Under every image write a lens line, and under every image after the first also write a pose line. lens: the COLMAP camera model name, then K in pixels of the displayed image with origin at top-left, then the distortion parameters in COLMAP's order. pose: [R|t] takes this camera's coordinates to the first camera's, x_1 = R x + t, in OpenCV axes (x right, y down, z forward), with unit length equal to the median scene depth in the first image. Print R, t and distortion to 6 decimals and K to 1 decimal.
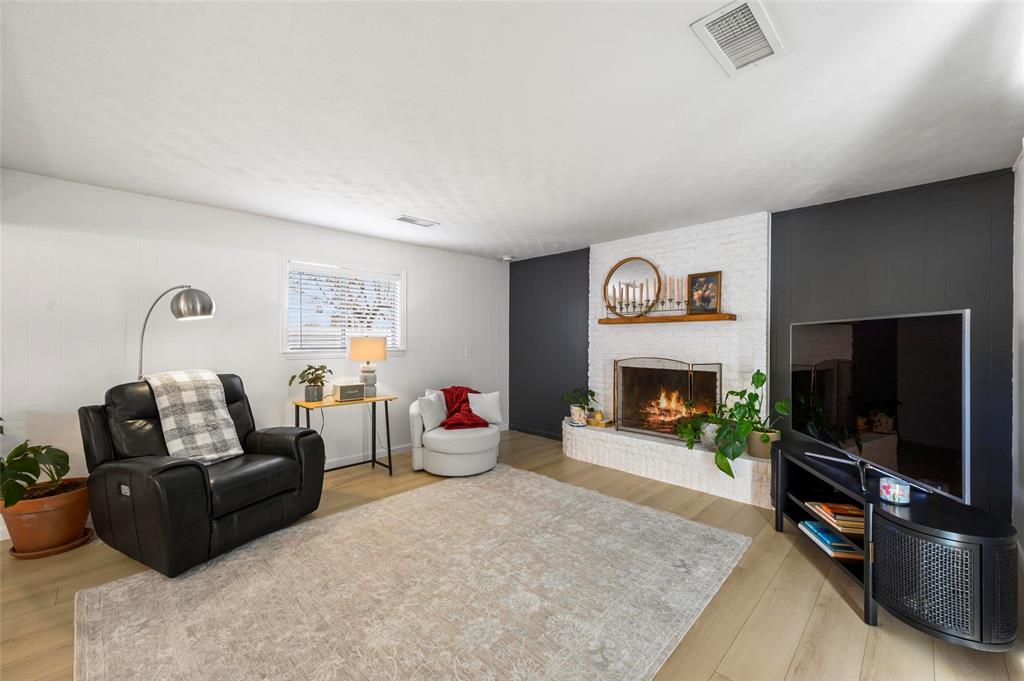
lens RADIAL K [[410.0, 0, 517.0], [0, 410.0, 338.5], [0, 0, 1]] dist [0.003594, 0.000705]
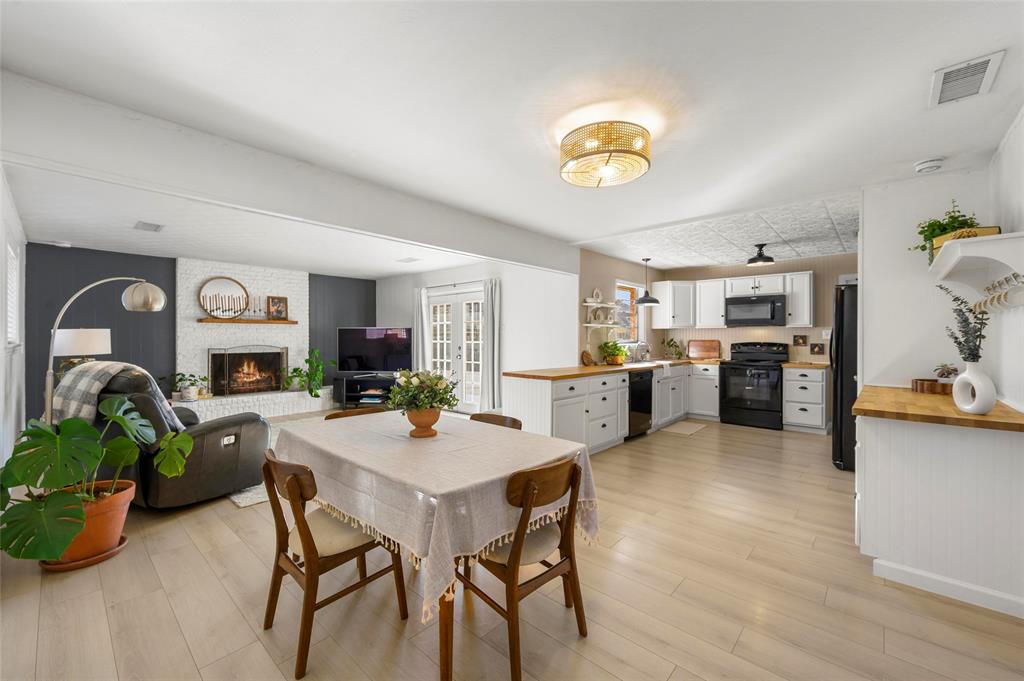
lens RADIAL K [[410.0, 0, 516.2], [0, 410.0, 336.6], [0, 0, 1]] dist [0.003594, 0.000705]
pose [[-0.051543, -0.000811, 0.998670, -1.385650], [-0.003192, 0.999995, 0.000648, 0.008266], [-0.998666, -0.003155, -0.051545, 0.059690]]
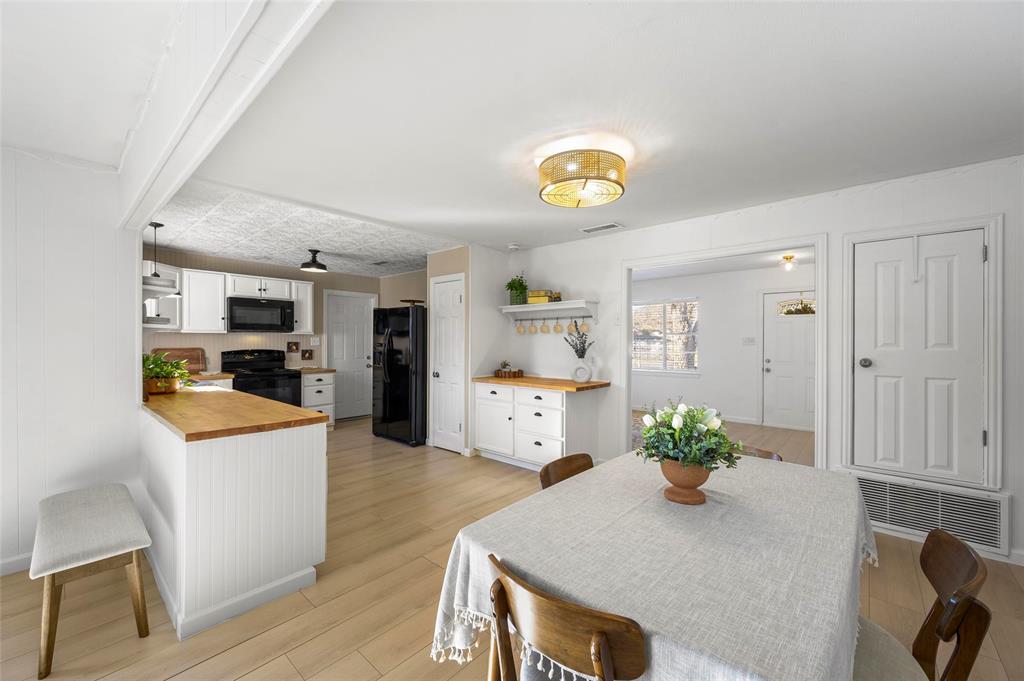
lens RADIAL K [[410.0, 0, 506.7], [0, 410.0, 338.2], [0, 0, 1]] dist [0.003594, 0.000705]
pose [[-0.998853, -0.003984, -0.047711, -0.643777], [-0.003569, 0.999955, -0.008780, -0.003099], [0.047744, -0.008600, -0.998823, 0.532254]]
